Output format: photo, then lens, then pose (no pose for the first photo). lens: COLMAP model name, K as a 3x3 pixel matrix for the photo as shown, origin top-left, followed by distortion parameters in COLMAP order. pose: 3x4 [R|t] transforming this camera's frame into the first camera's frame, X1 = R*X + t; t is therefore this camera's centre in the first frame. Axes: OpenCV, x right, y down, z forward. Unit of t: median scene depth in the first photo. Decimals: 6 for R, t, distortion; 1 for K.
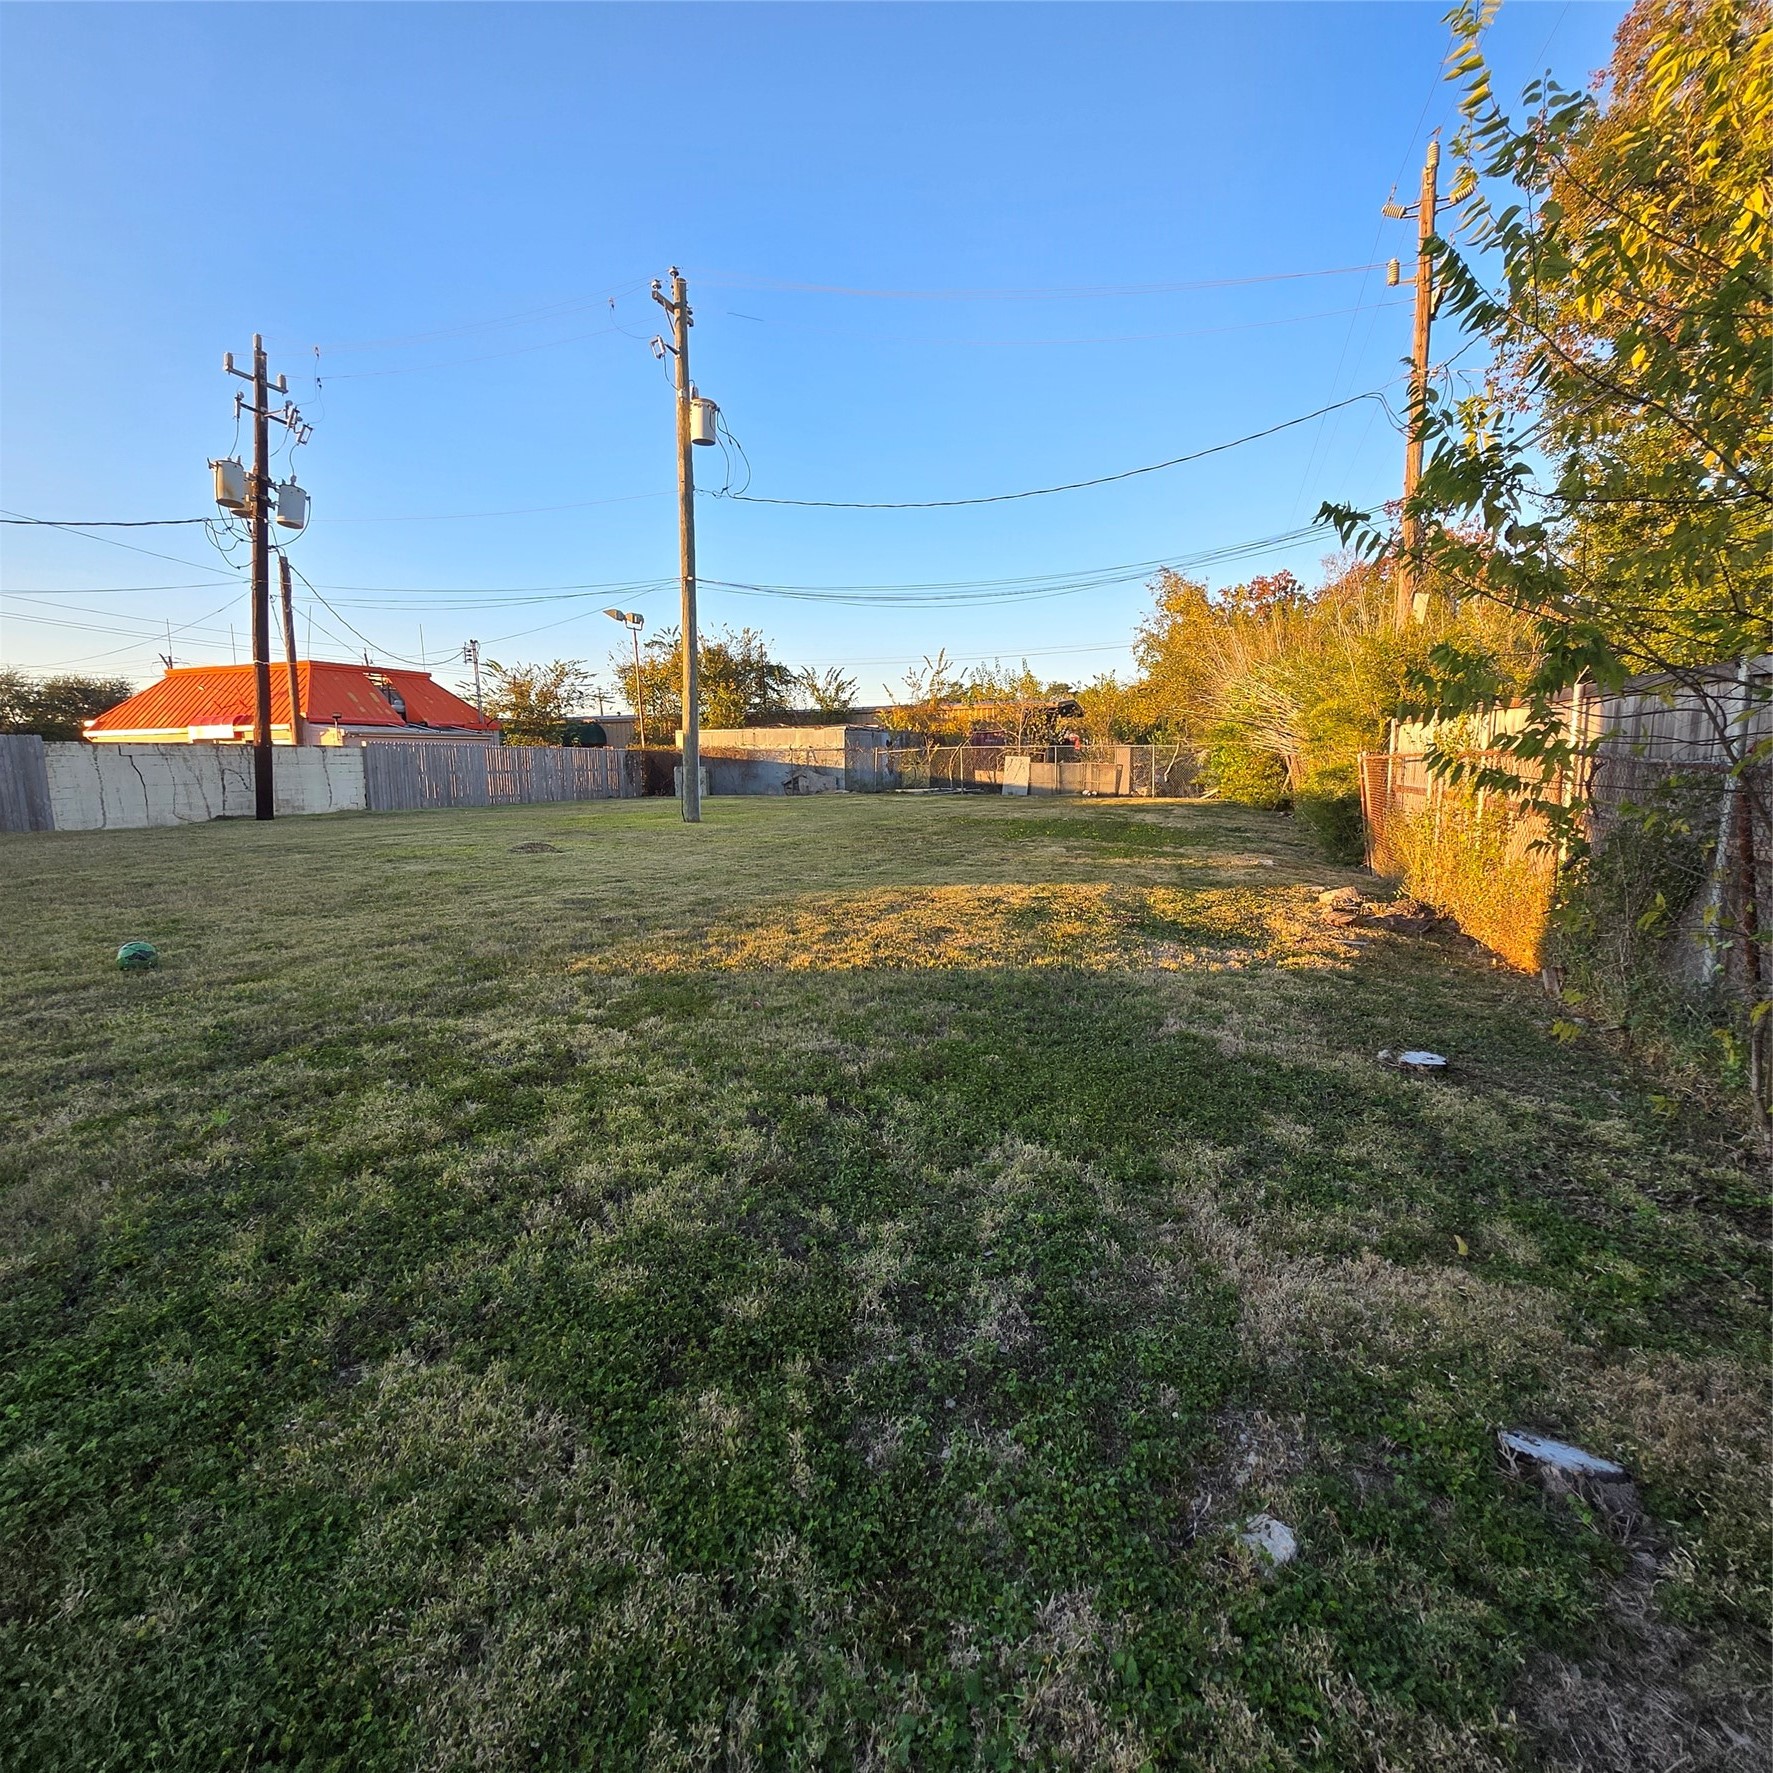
lens RADIAL K [[932.8, 0, 886.5], [0, 932.8, 886.5], [0, 0, 1]] dist [0.002441, -0.000264]
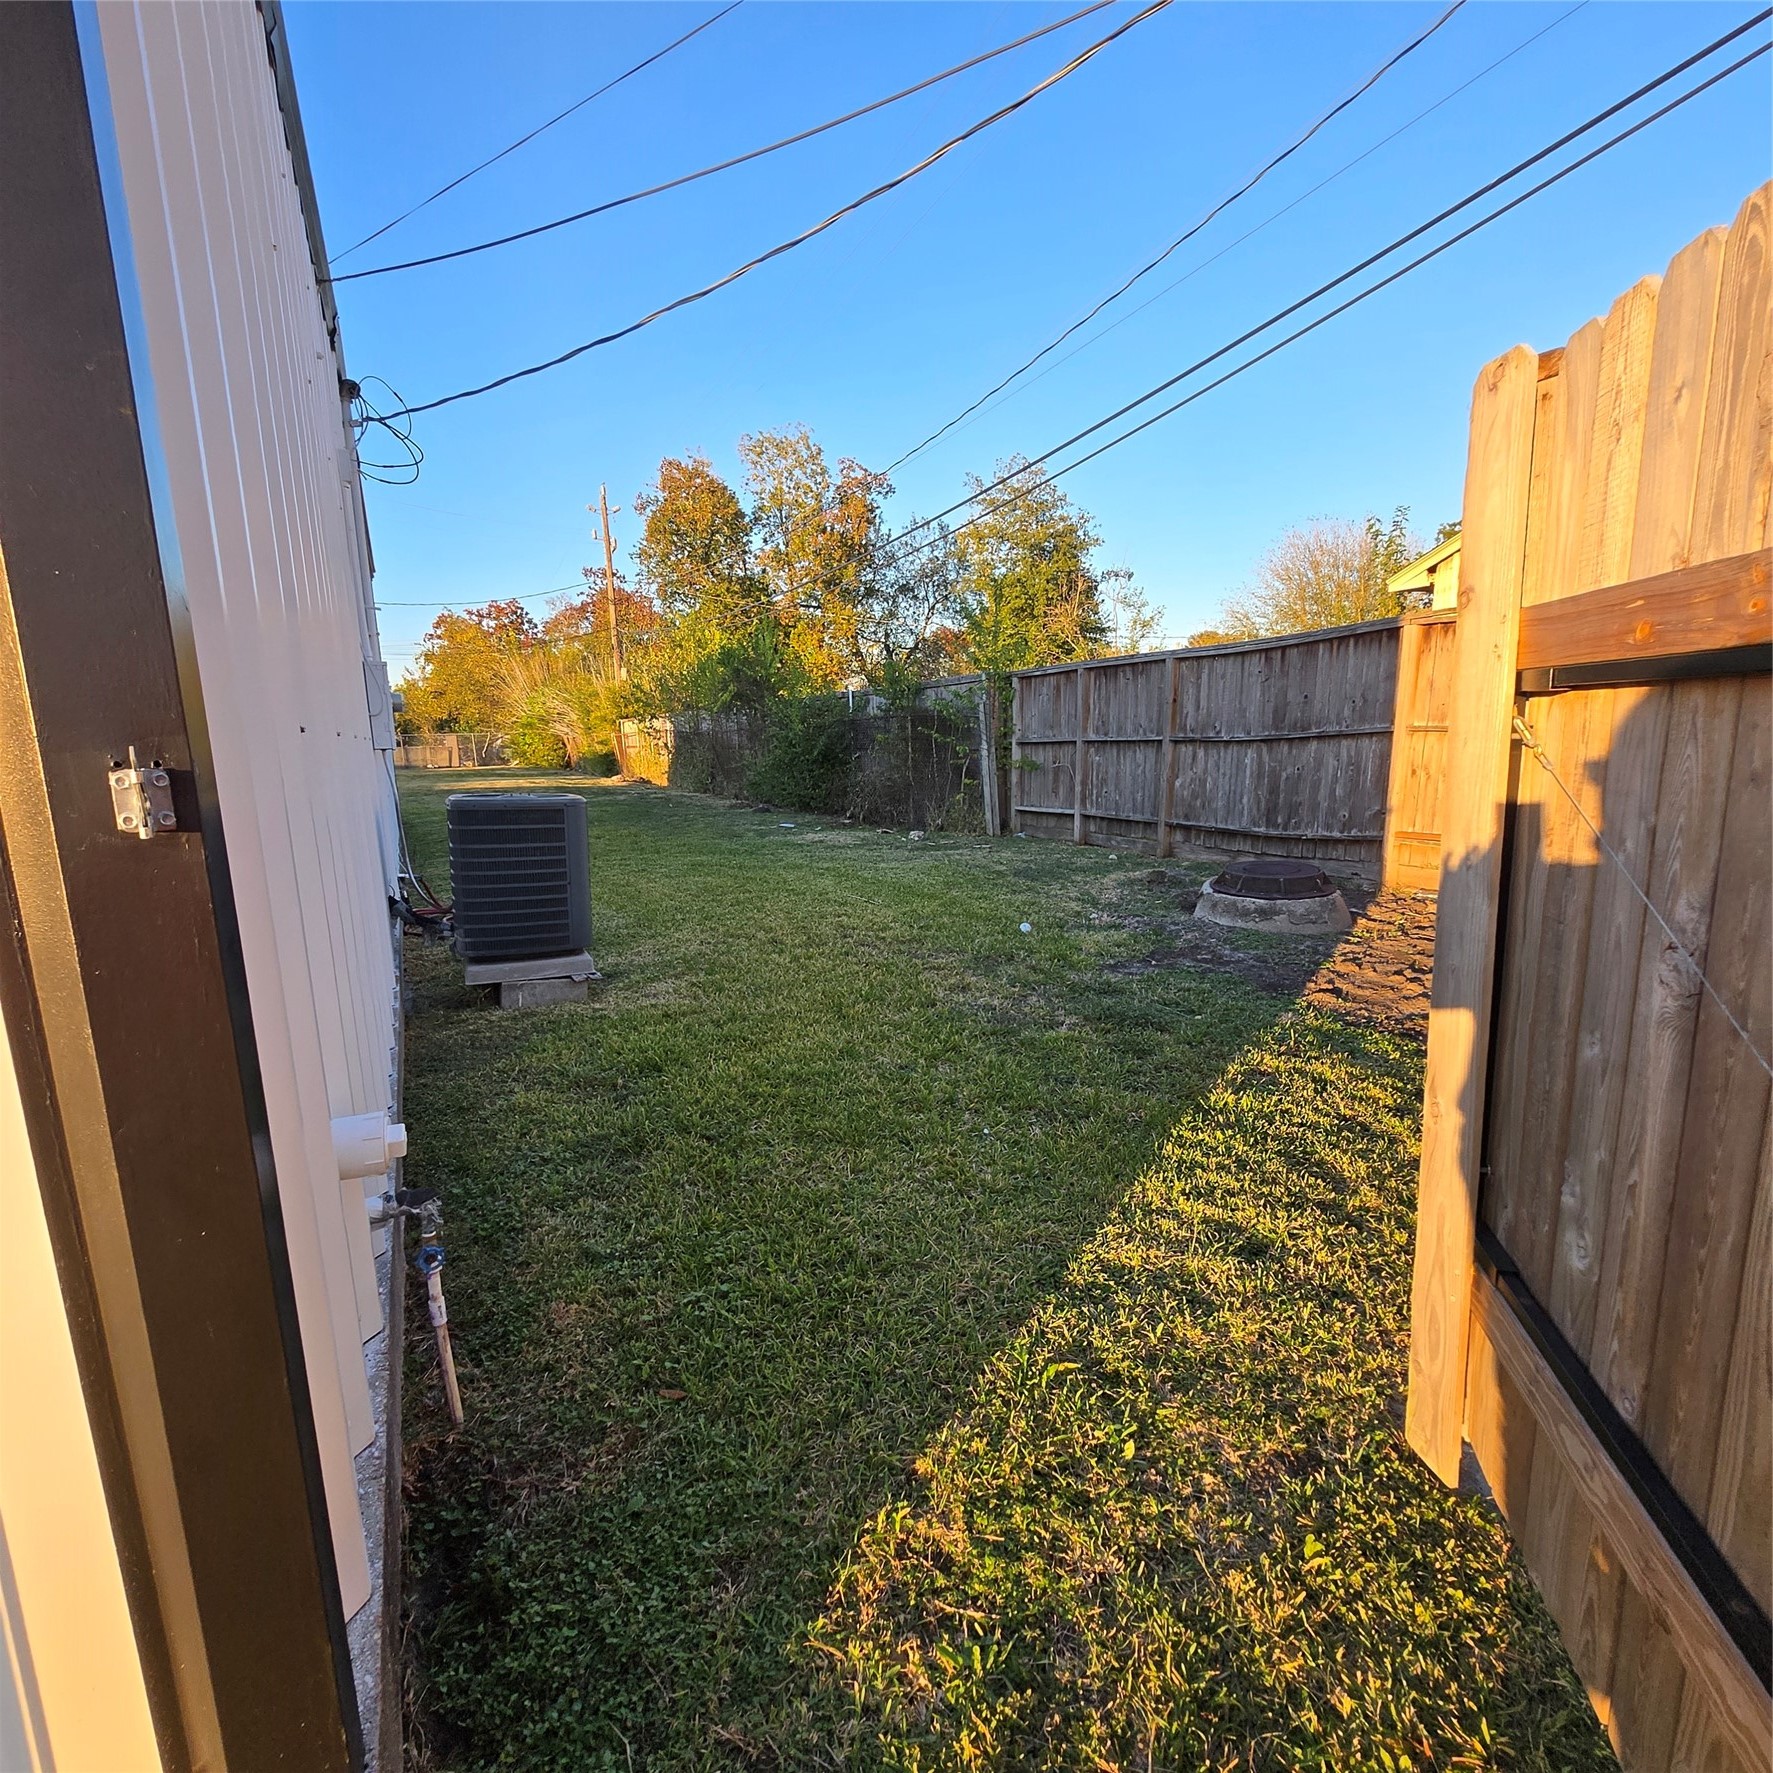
lens RADIAL K [[932.8, 0, 886.5], [0, 932.8, 886.5], [0, 0, 1]] dist [0.002441, -0.000264]
pose [[0.706800, -0.136362, 0.694146, -0.324224], [0.128882, 0.989645, 0.063180, 0.085434], [-0.695574, 0.044807, 0.717056, -0.548493]]
